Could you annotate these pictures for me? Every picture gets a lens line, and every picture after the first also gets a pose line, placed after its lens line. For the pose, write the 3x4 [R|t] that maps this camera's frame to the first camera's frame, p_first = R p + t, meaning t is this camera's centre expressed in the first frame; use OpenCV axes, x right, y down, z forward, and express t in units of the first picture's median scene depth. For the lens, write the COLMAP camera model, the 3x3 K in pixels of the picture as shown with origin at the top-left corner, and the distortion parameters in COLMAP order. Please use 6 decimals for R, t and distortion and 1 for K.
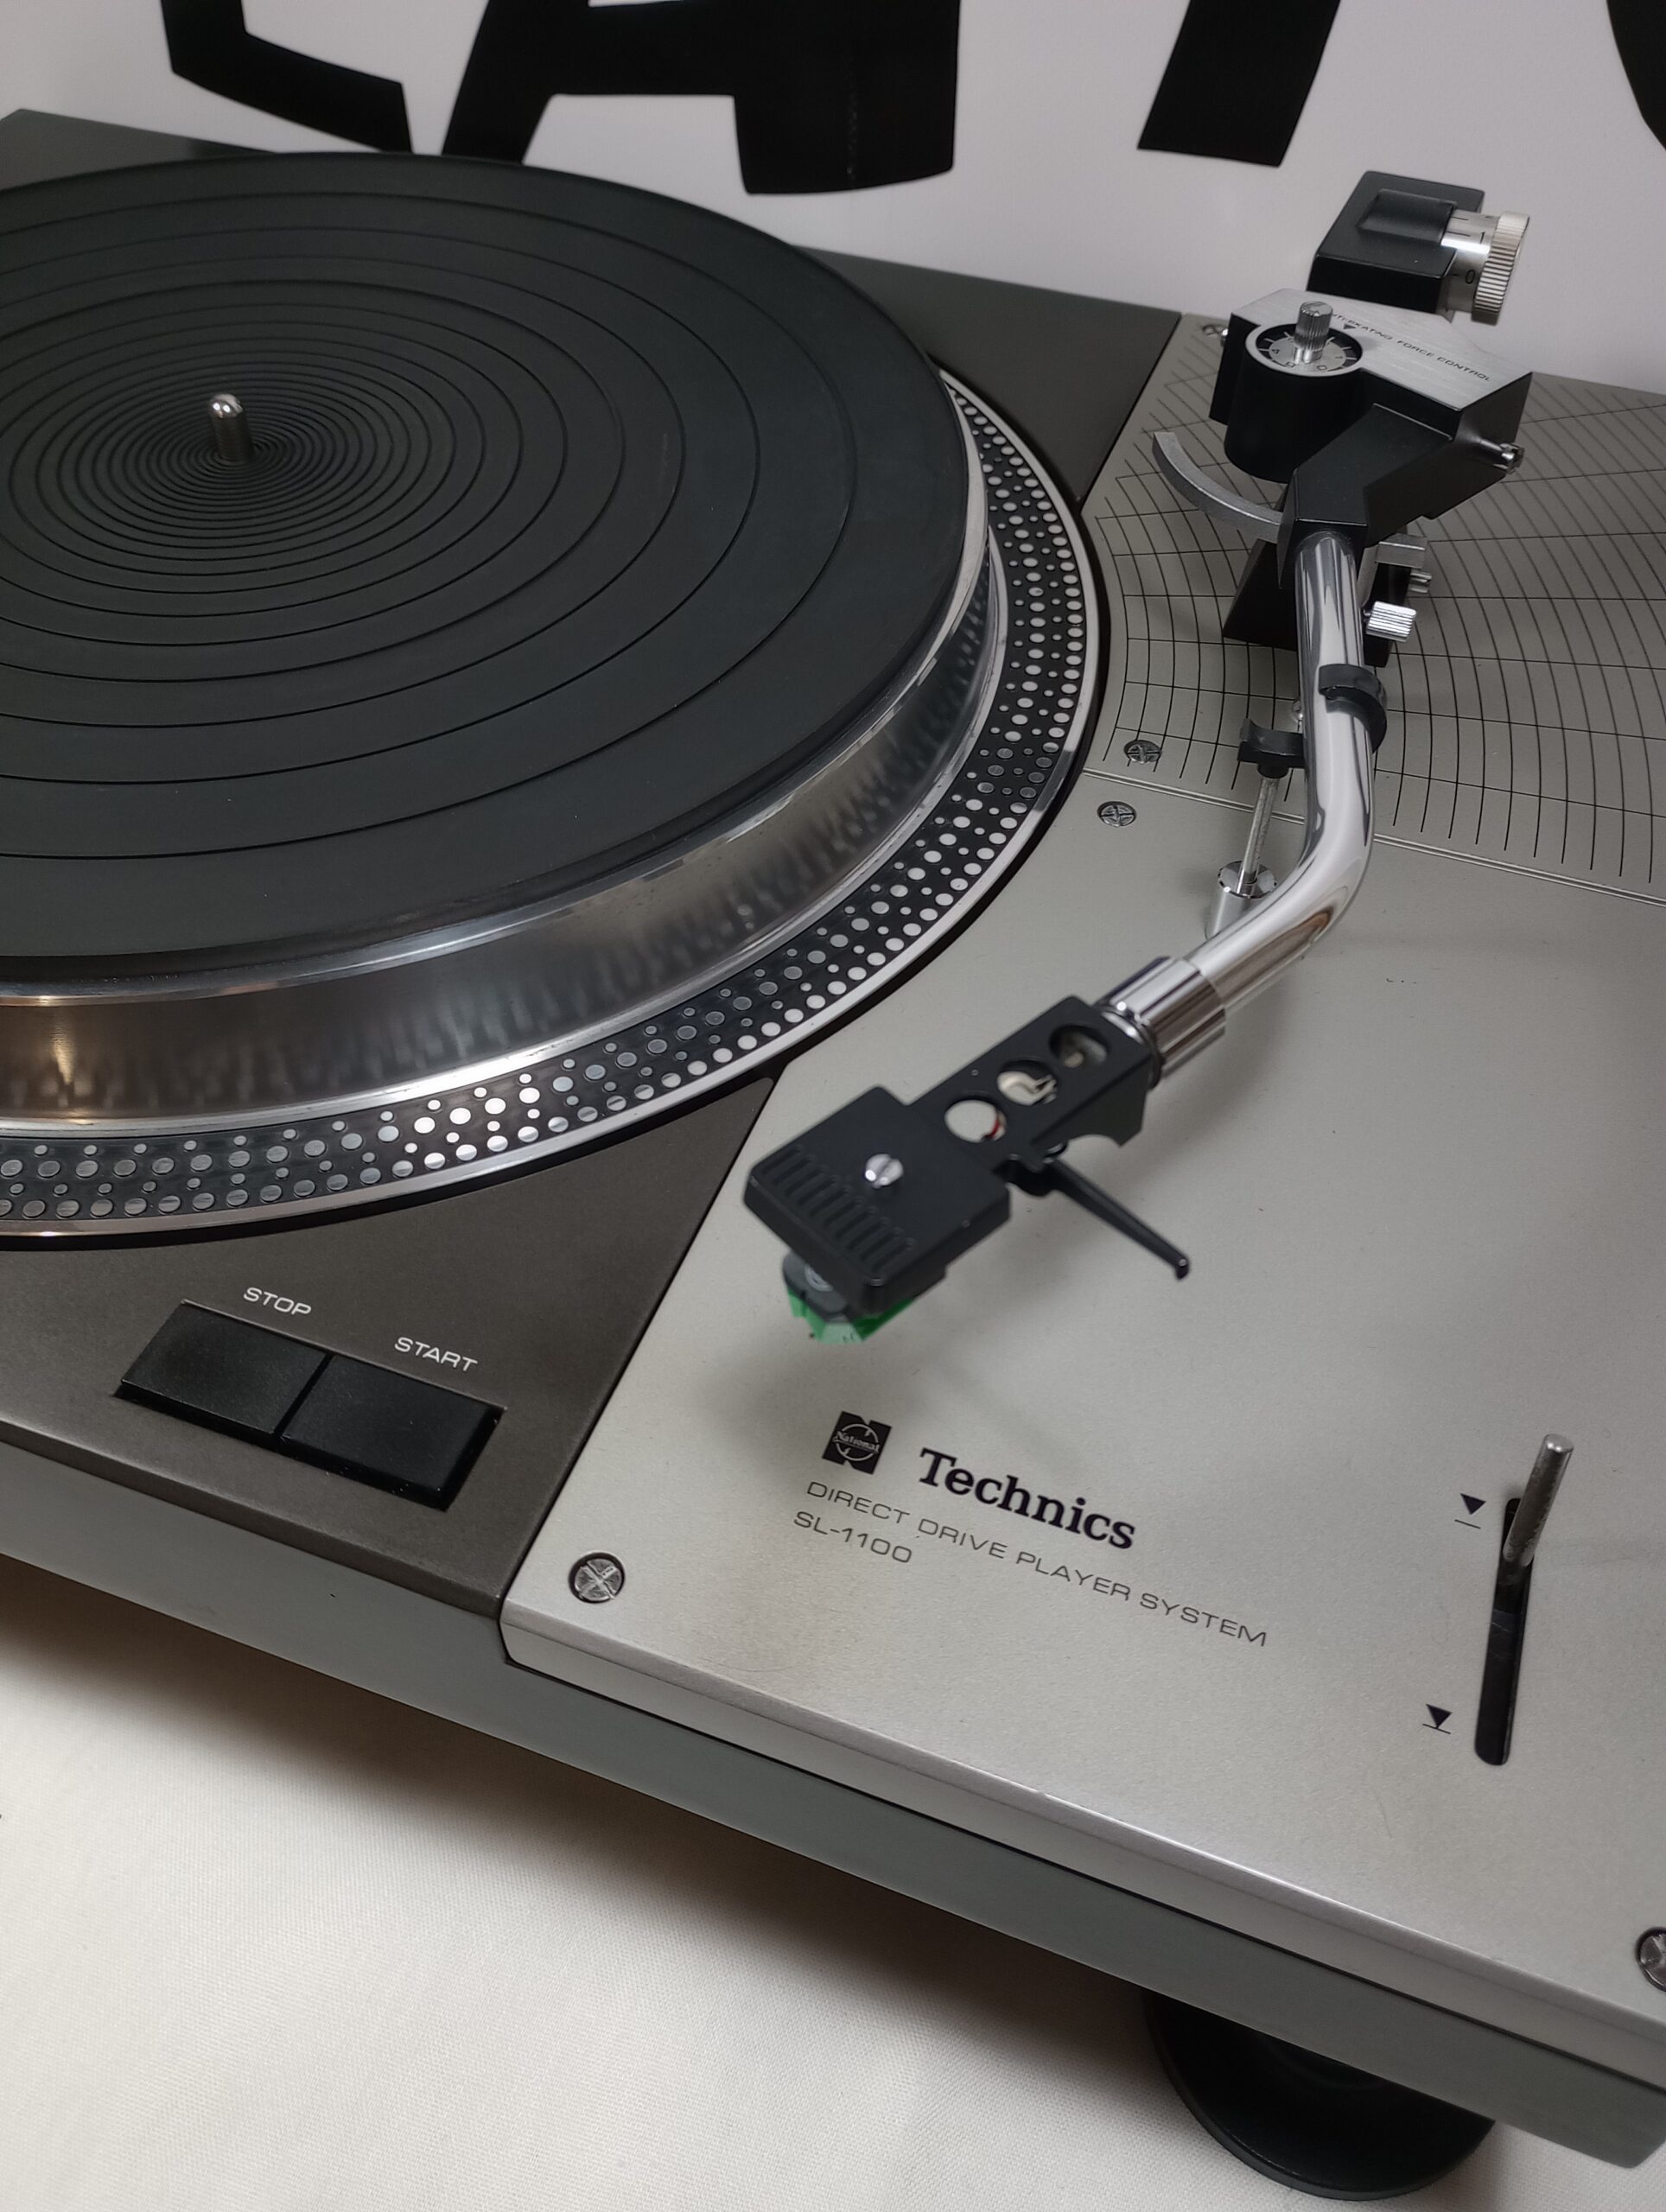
lens RADIAL K [[1662.2, 0, 833.0], [0, 1662.2, 1106.0], [0, 0, 1]] dist [0.001605, 0.003950]
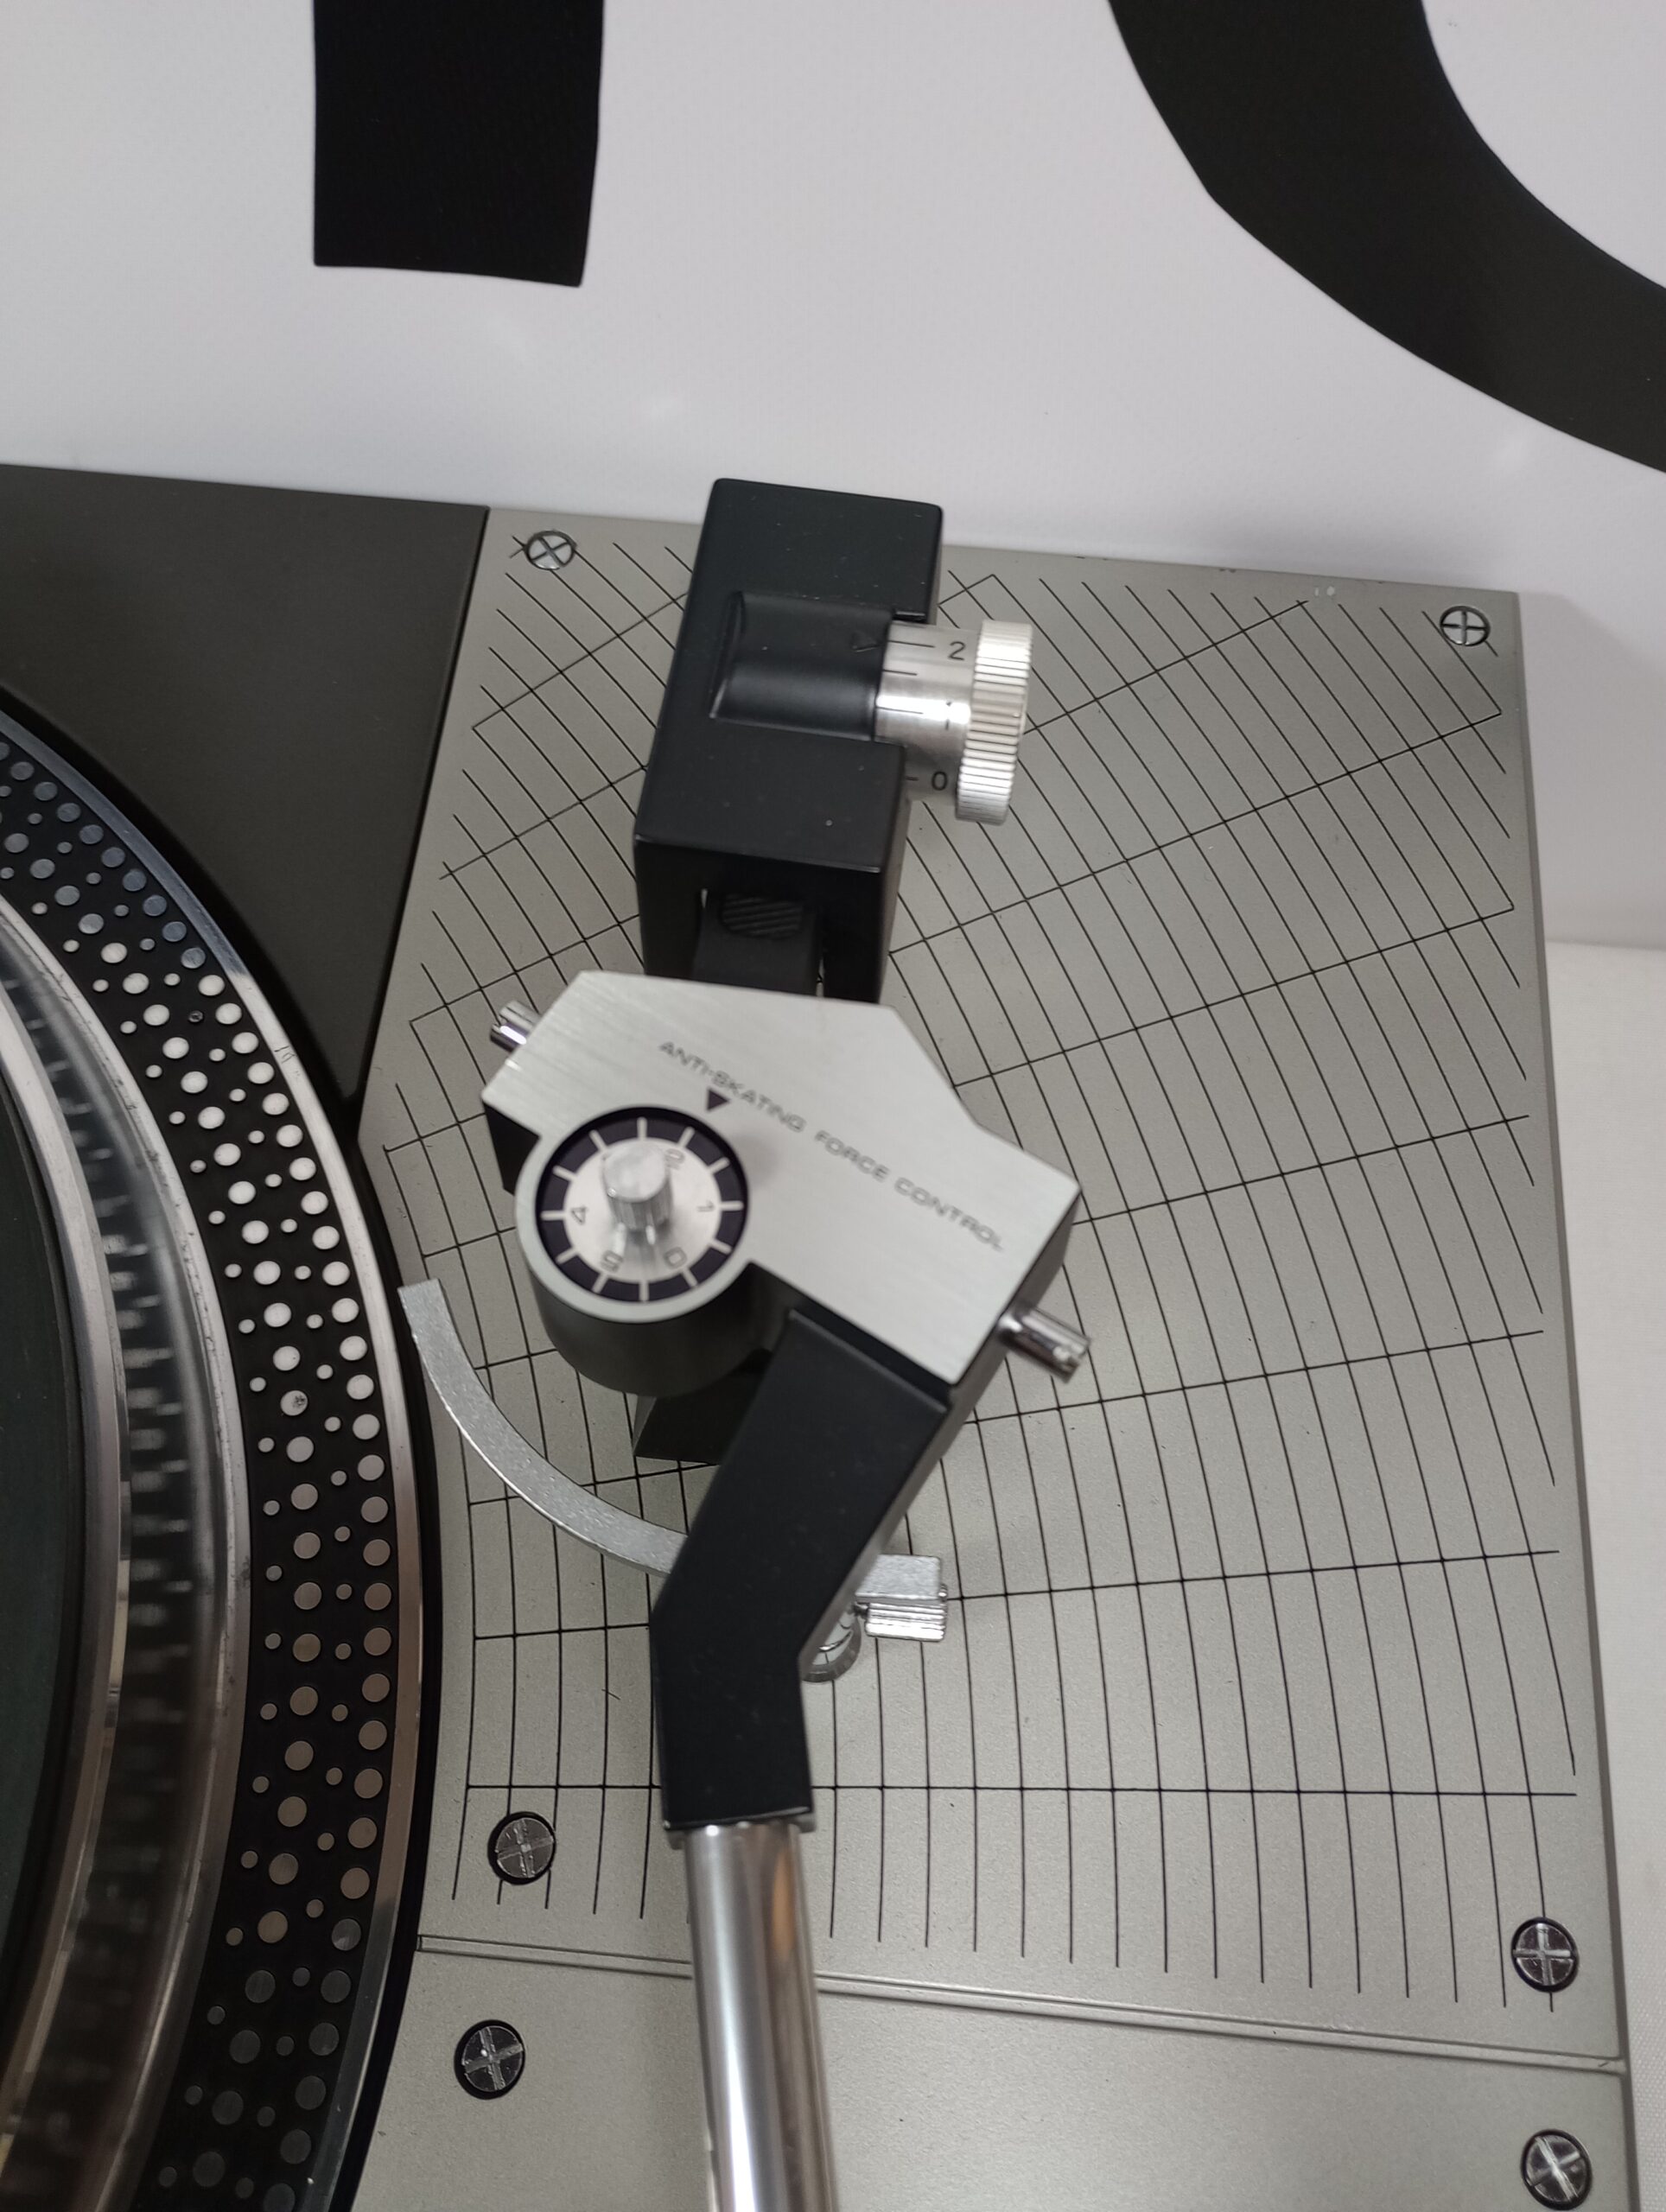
lens RADIAL K [[1718.1, 0, 833.0], [0, 1718.1, 1106.0], [0, 0, 1]] dist [0.006259, -0.003933]
pose [[0.962703, -0.236407, 0.131586, 0.259454], [0.190272, 0.937322, 0.291932, -0.571544], [-0.192353, -0.256006, 0.947344, 0.482913]]
